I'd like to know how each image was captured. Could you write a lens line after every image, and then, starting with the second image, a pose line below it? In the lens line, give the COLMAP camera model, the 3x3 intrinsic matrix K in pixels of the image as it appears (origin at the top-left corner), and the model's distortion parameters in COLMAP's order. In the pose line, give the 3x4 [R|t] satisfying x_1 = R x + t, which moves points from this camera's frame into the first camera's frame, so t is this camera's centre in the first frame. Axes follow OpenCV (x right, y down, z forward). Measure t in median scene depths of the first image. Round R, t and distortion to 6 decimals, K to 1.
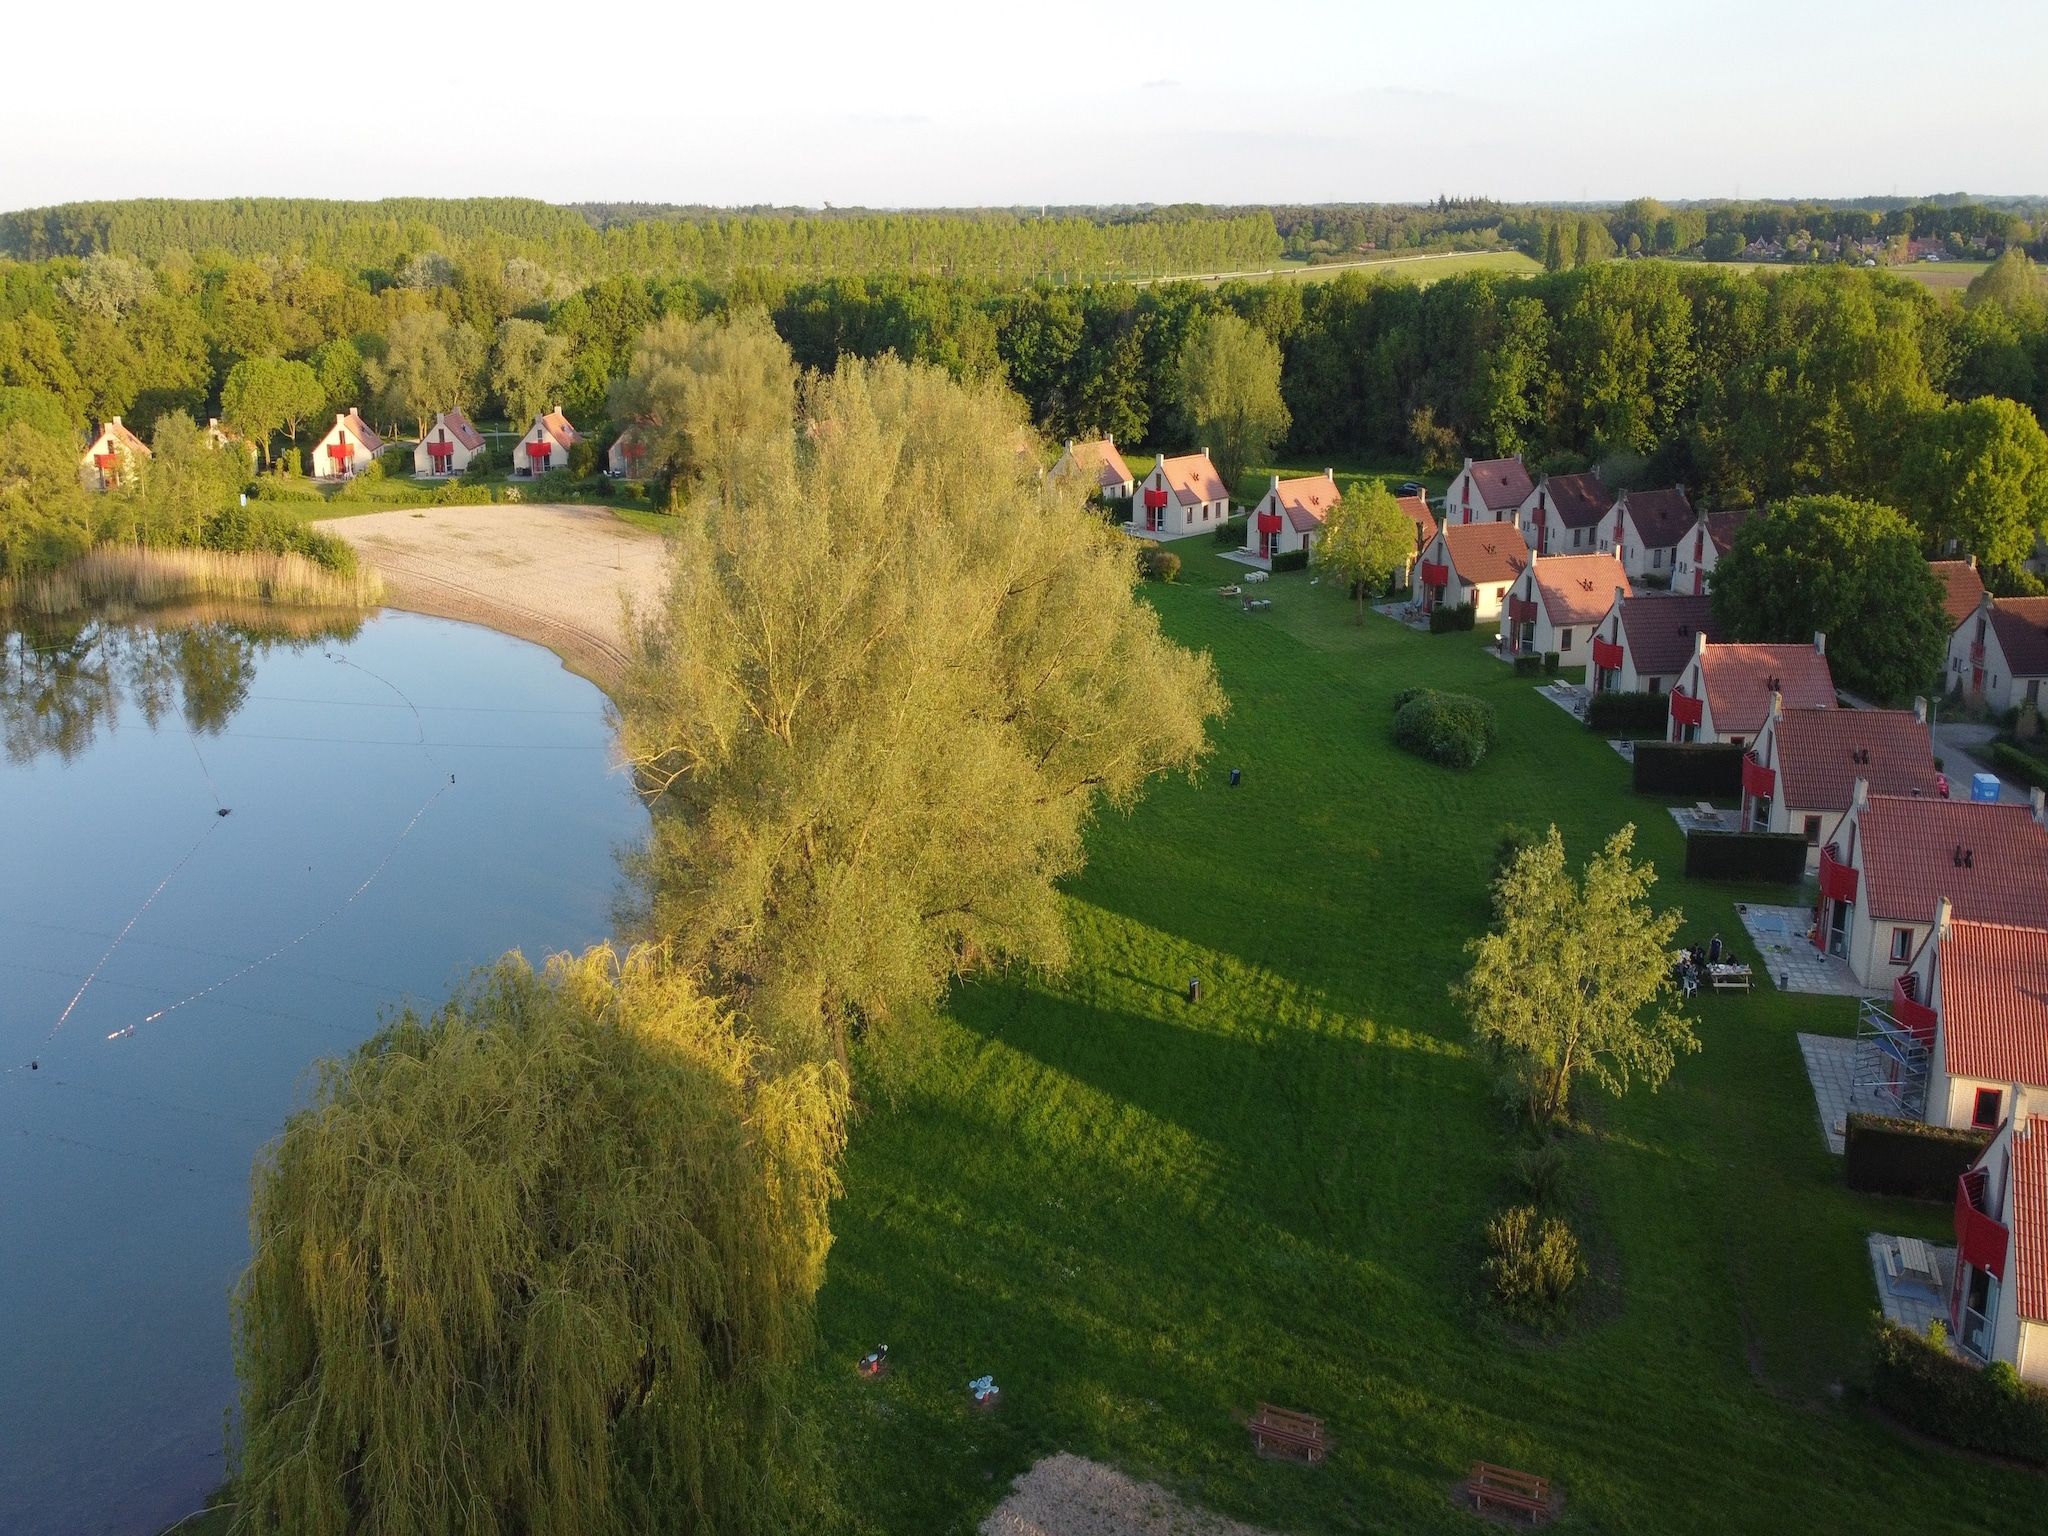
lens RADIAL K [[1628.4, 0, 1030.4], [0, 1628.4, 715.4], [0, 0, 1]] dist [-0.036552, 0.056457]
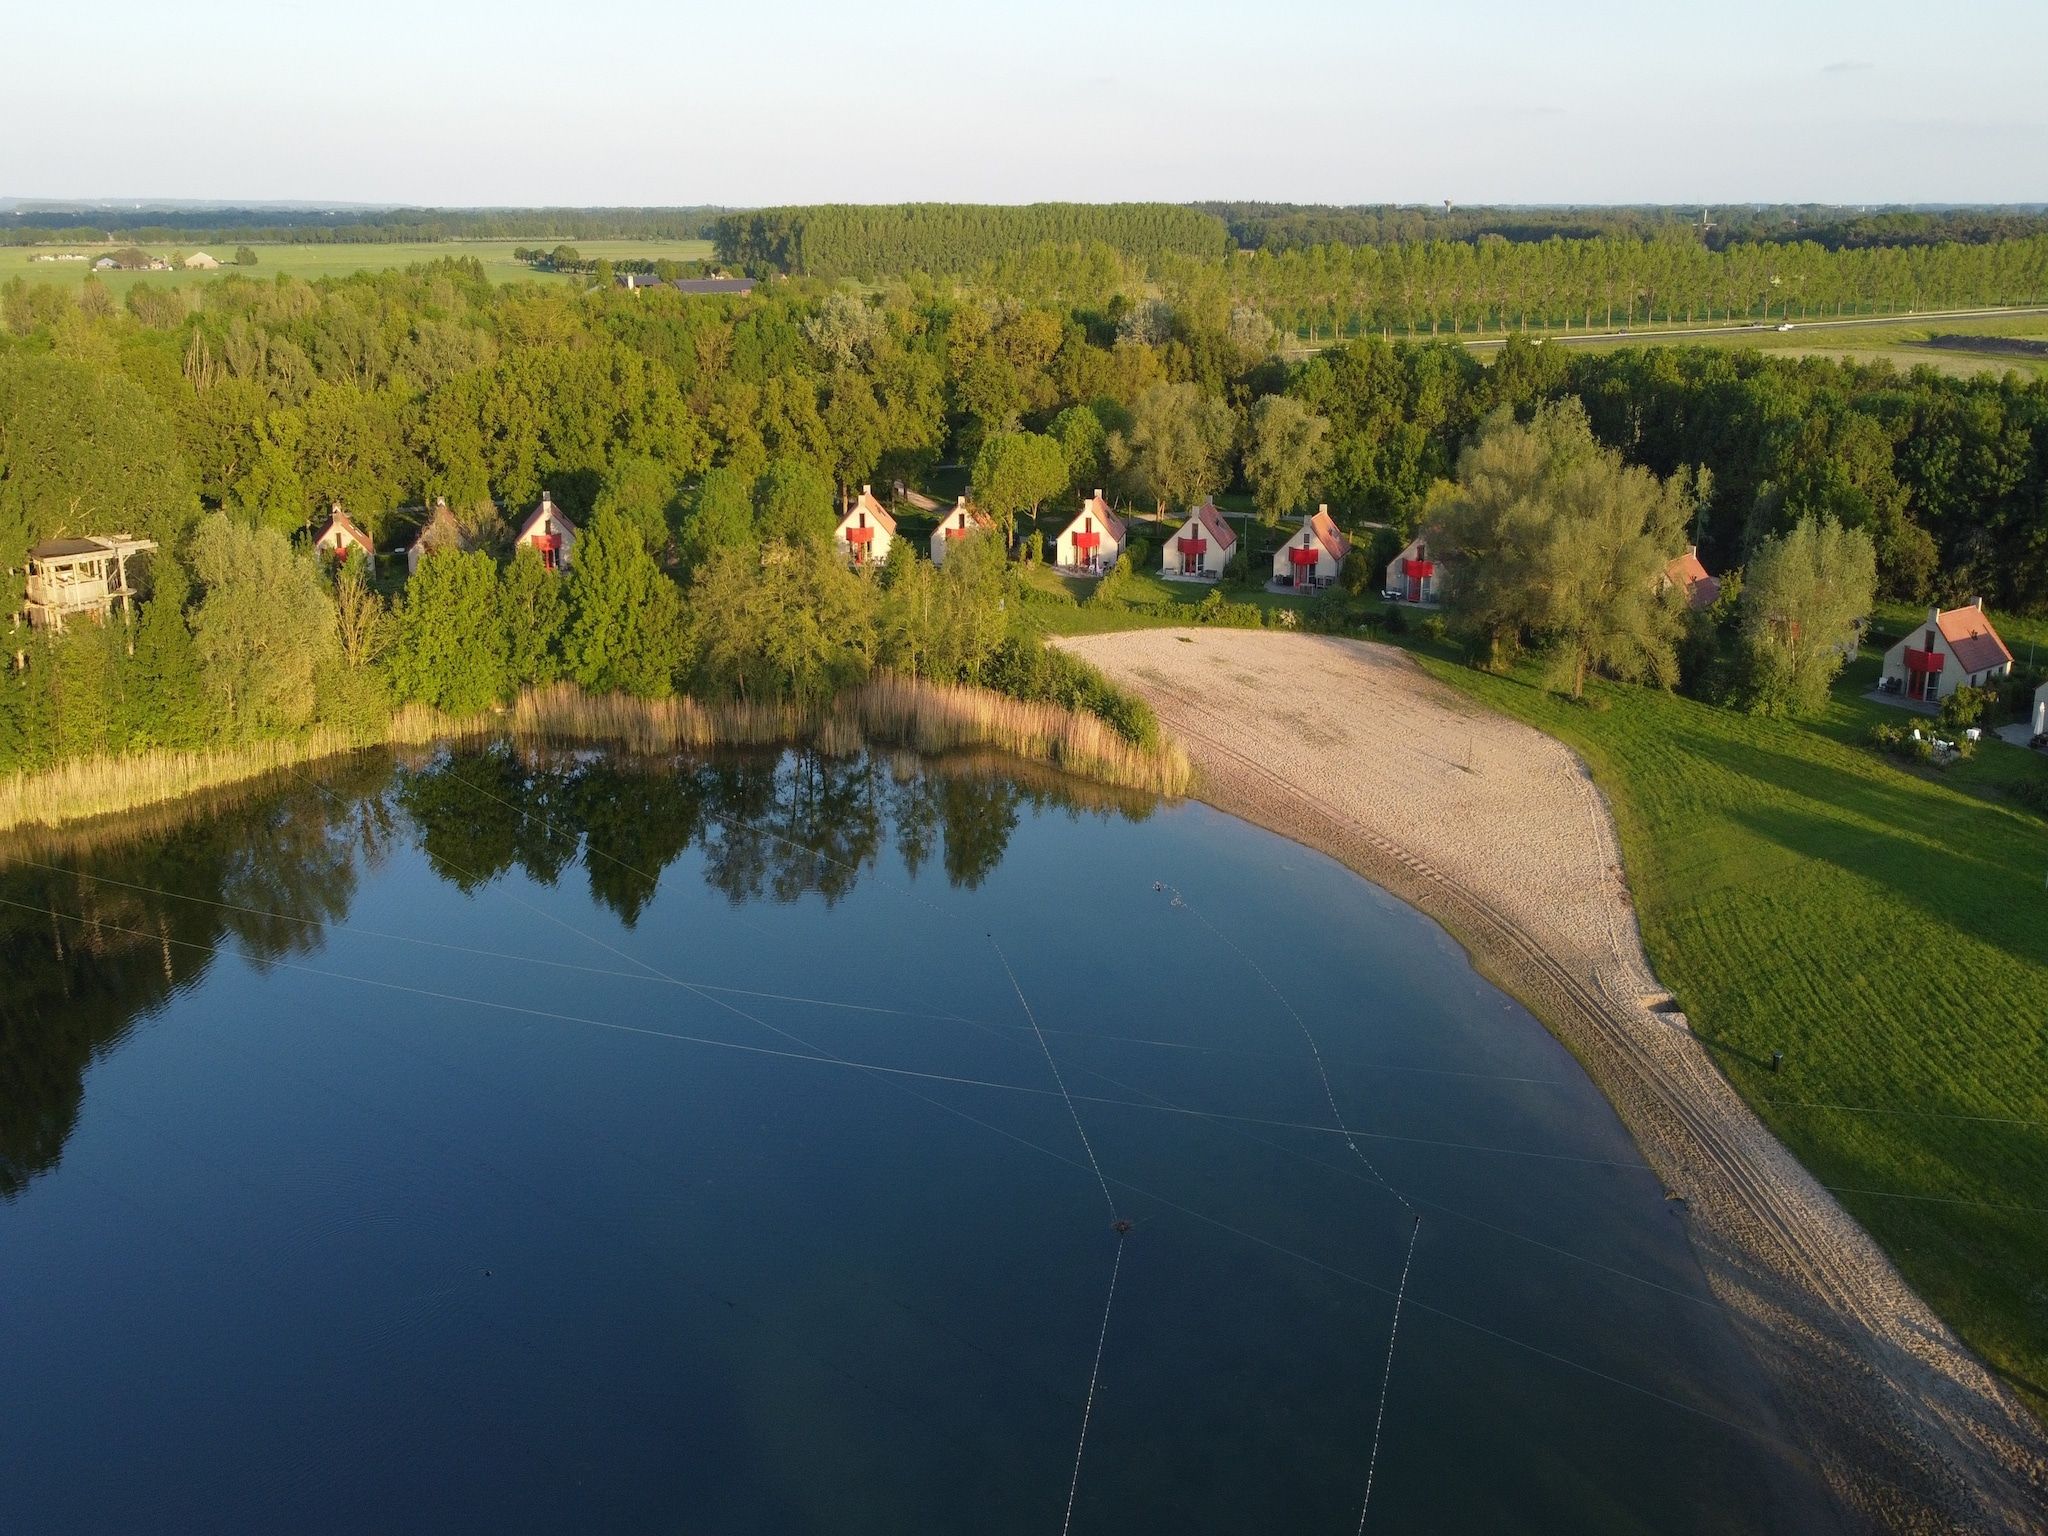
lens RADIAL K [[1525.2, 0, 1024.0], [0, 1525.2, 768.0], [0, 0, 1]] dist [-0.010695, 0.002129]
pose [[0.939661, 0.115739, -0.321934, -0.160707], [-0.097121, 0.992565, 0.073363, -0.092913], [0.328031, -0.037670, 0.943915, 0.157047]]
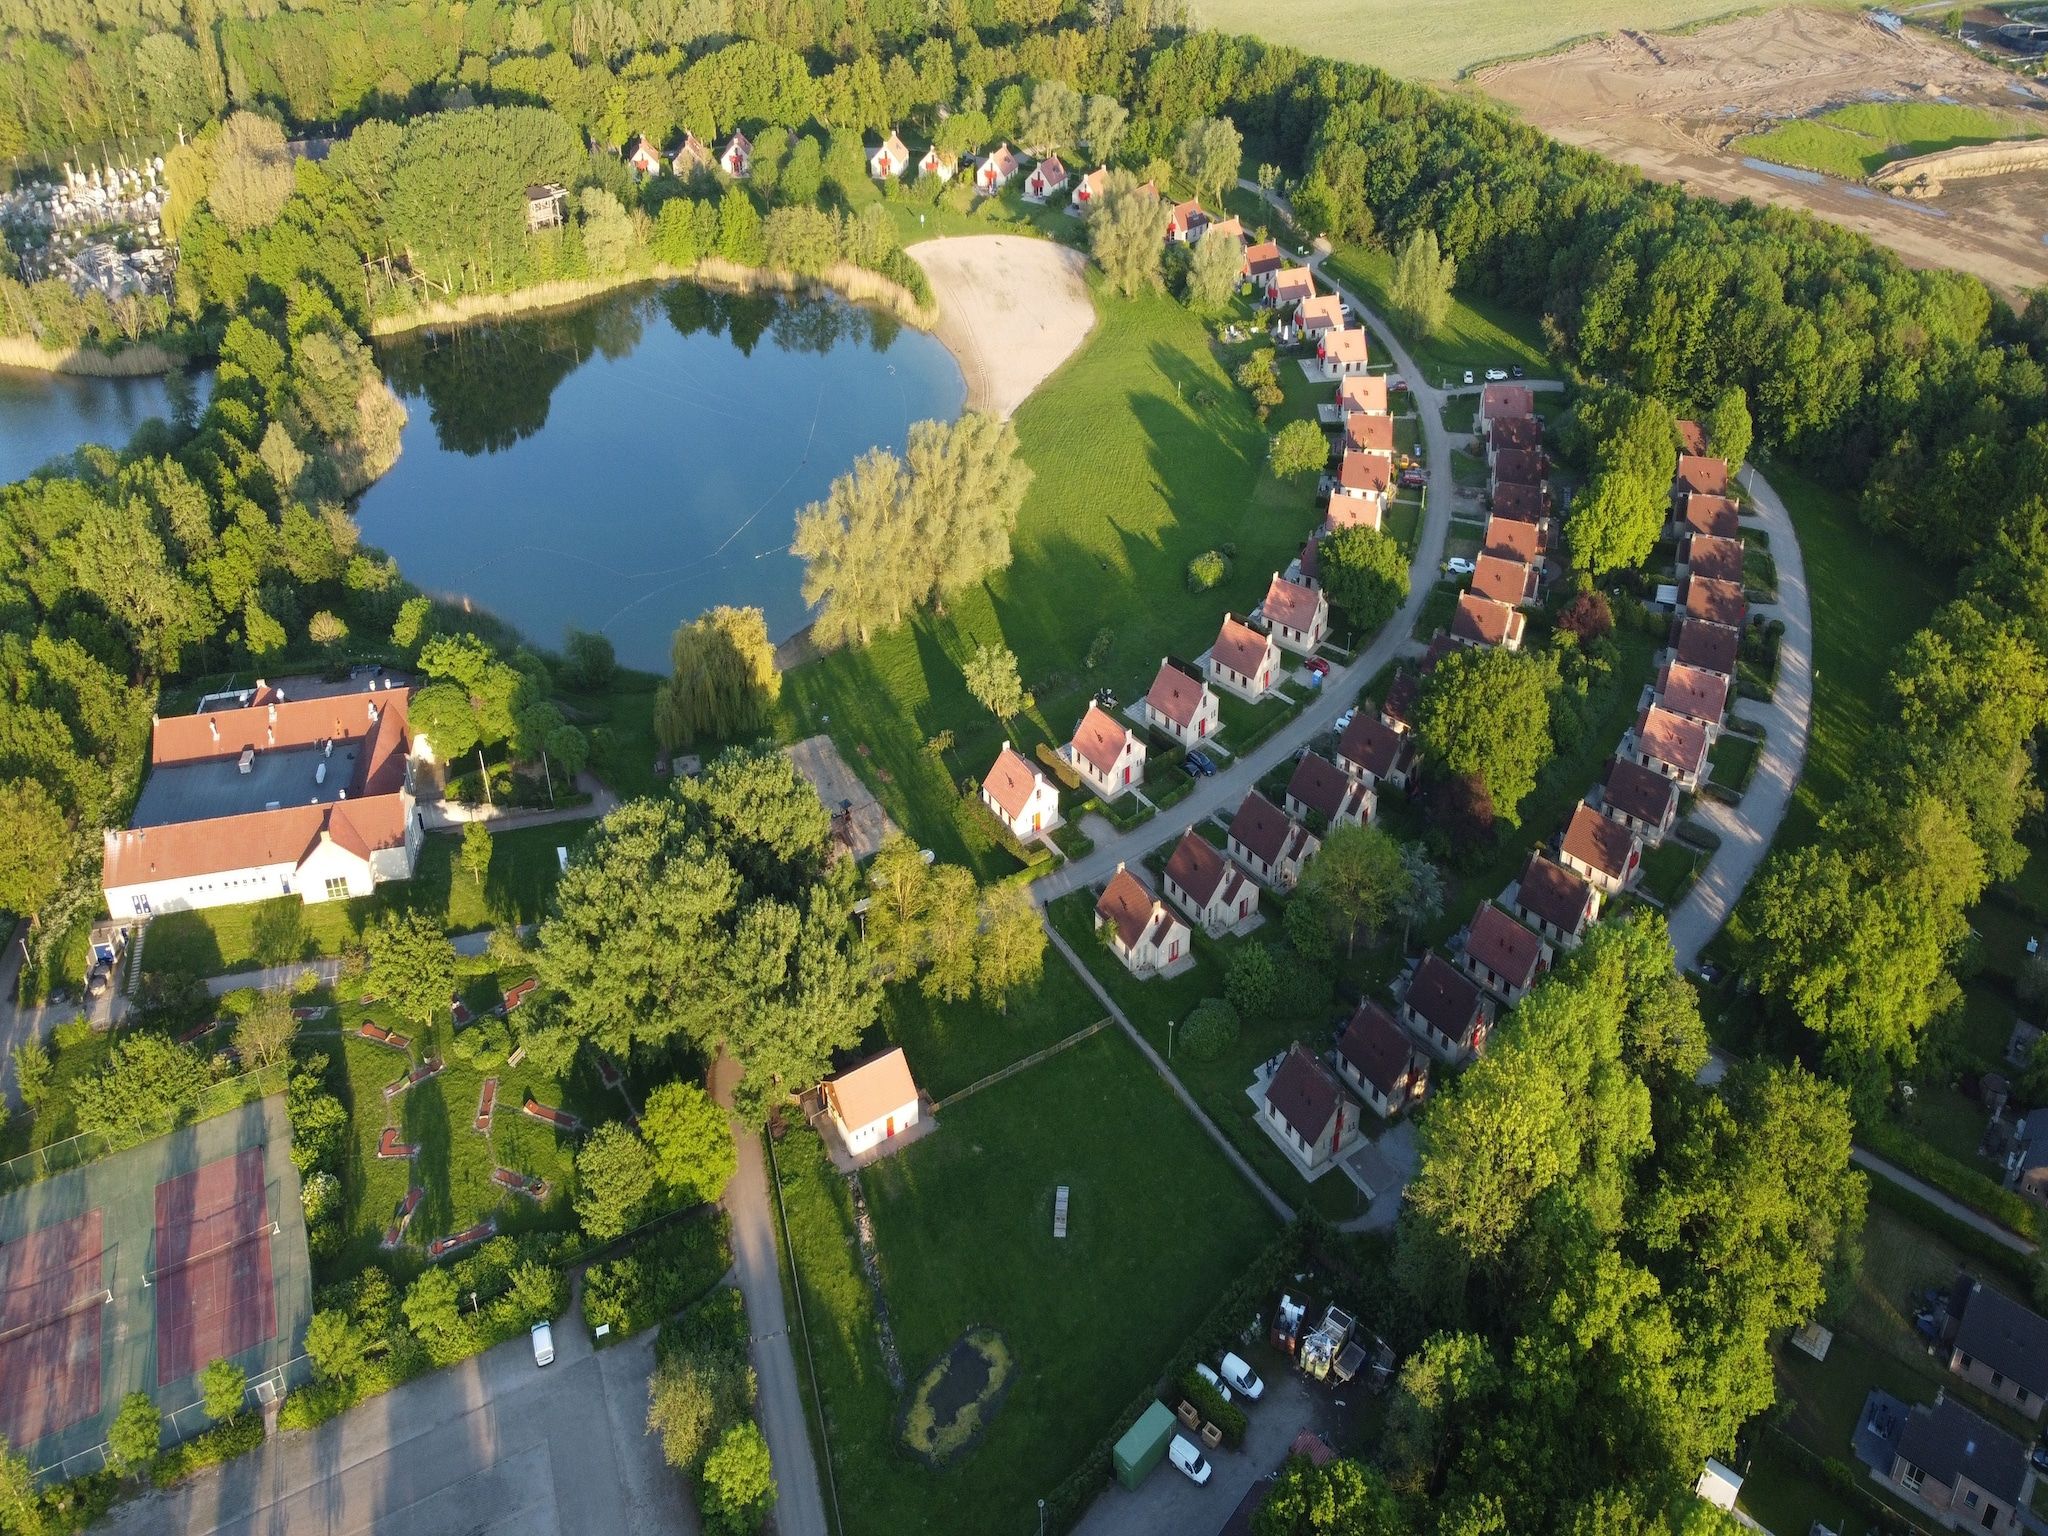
lens RADIAL K [[1628.4, 0, 1030.4], [0, 1628.4, 715.4], [0, 0, 1]] dist [-0.036552, 0.056457]
pose [[0.825036, 0.343976, -0.448327, 0.632886], [-0.136777, 0.891354, 0.432181, -0.409256], [0.548277, -0.295244, 0.782447, -0.583201]]
